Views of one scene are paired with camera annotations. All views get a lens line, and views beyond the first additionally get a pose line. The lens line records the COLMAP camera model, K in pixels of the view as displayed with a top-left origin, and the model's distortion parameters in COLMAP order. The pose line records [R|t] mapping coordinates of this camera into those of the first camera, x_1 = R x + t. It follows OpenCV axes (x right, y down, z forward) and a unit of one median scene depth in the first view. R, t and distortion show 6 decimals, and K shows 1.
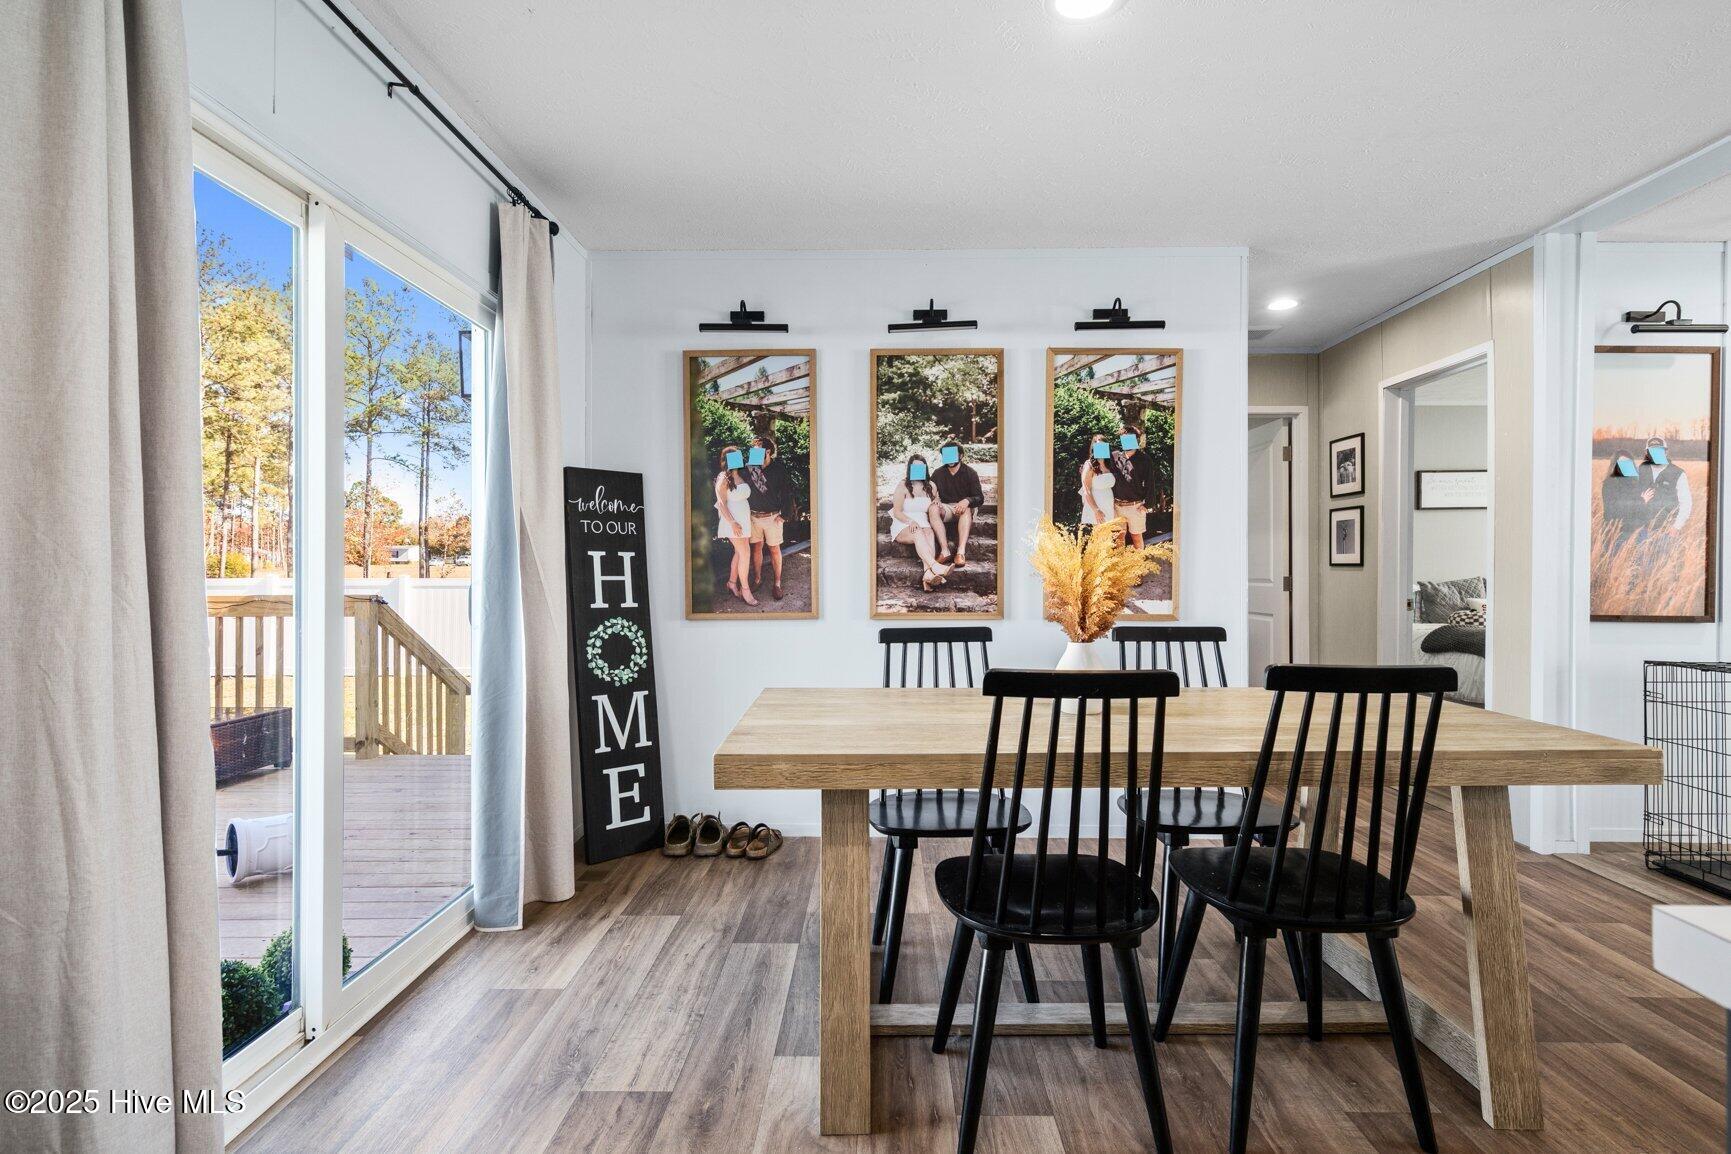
lens RADIAL K [[830.8, 0, 870.7], [0, 830.8, 571.2], [0, 0, 1]] dist [-0.005719, -0.000459]
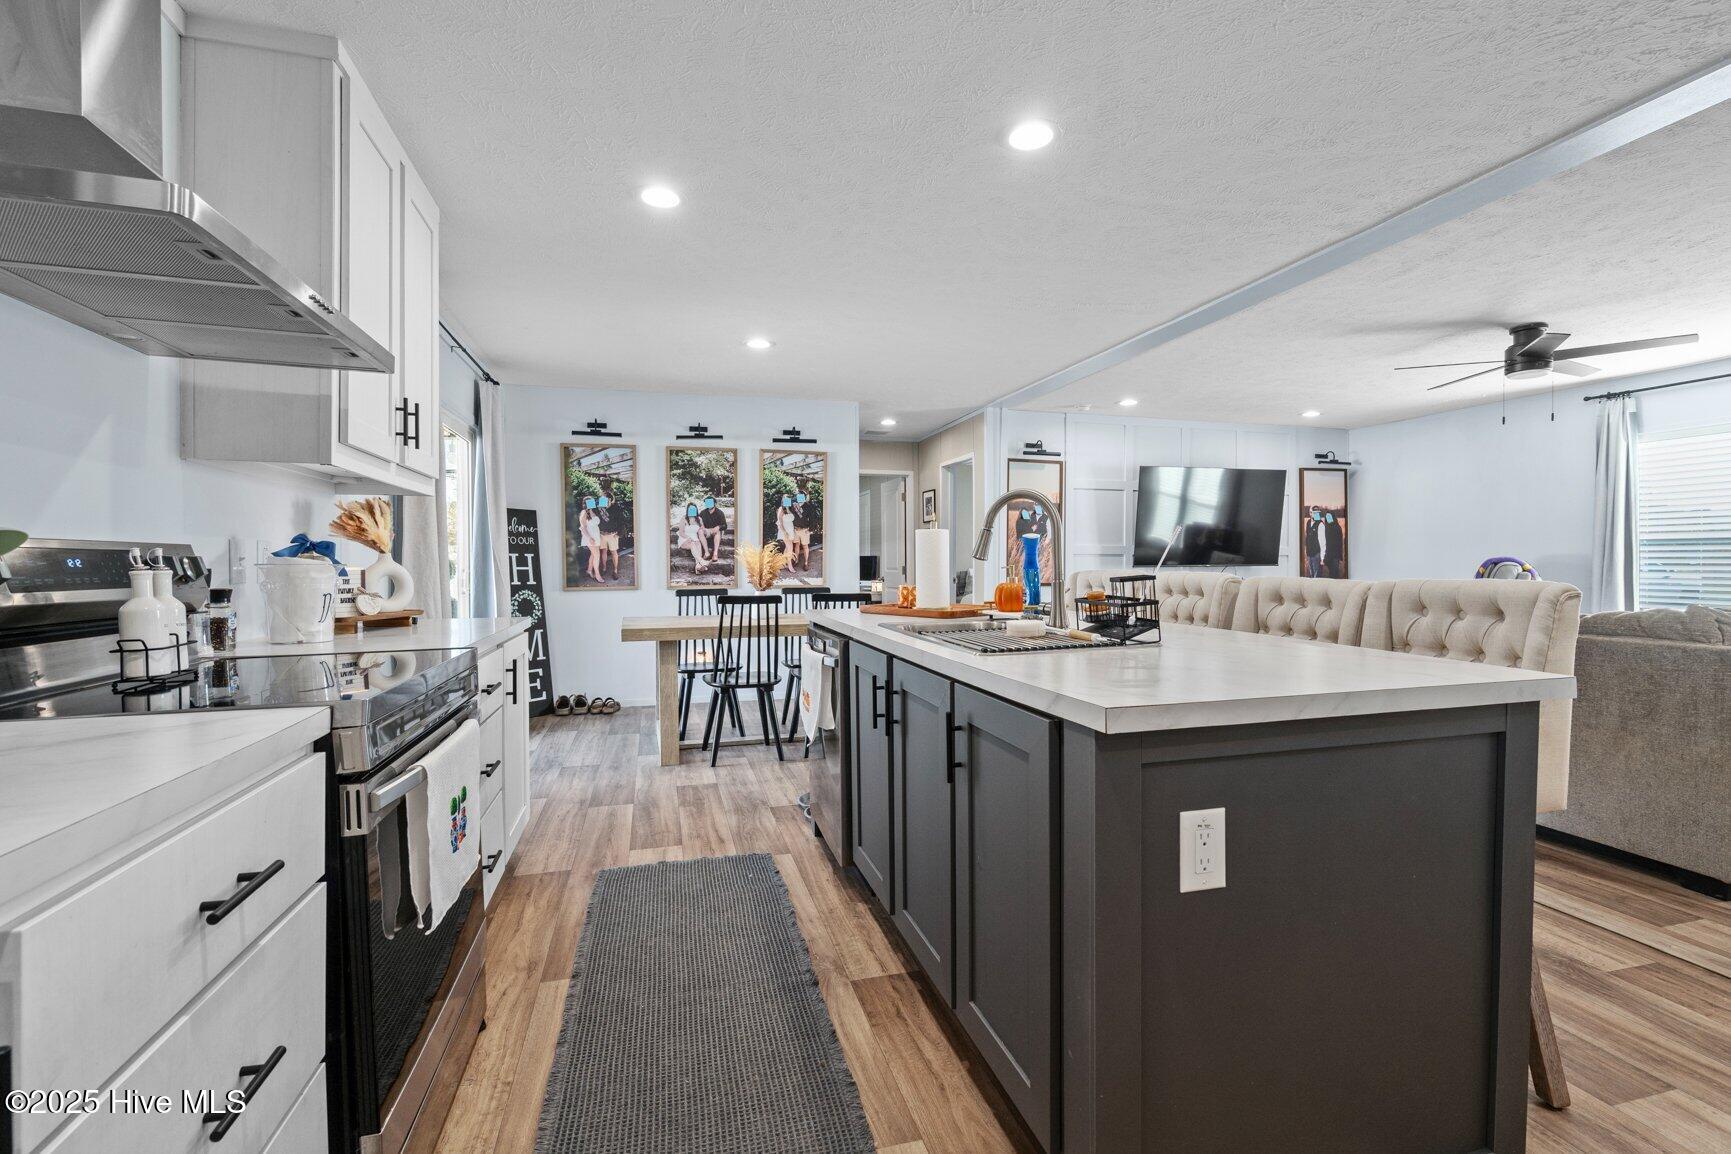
lens RADIAL K [[830.8, 0, 870.7], [0, 830.8, 571.2], [0, 0, 1]] dist [-0.005719, -0.000459]
pose [[0.961915, -0.006217, 0.273277, -0.071206], [0.004498, 0.999966, 0.006919, 0.005513], [-0.273310, -0.005427, 0.961911, -0.948073]]
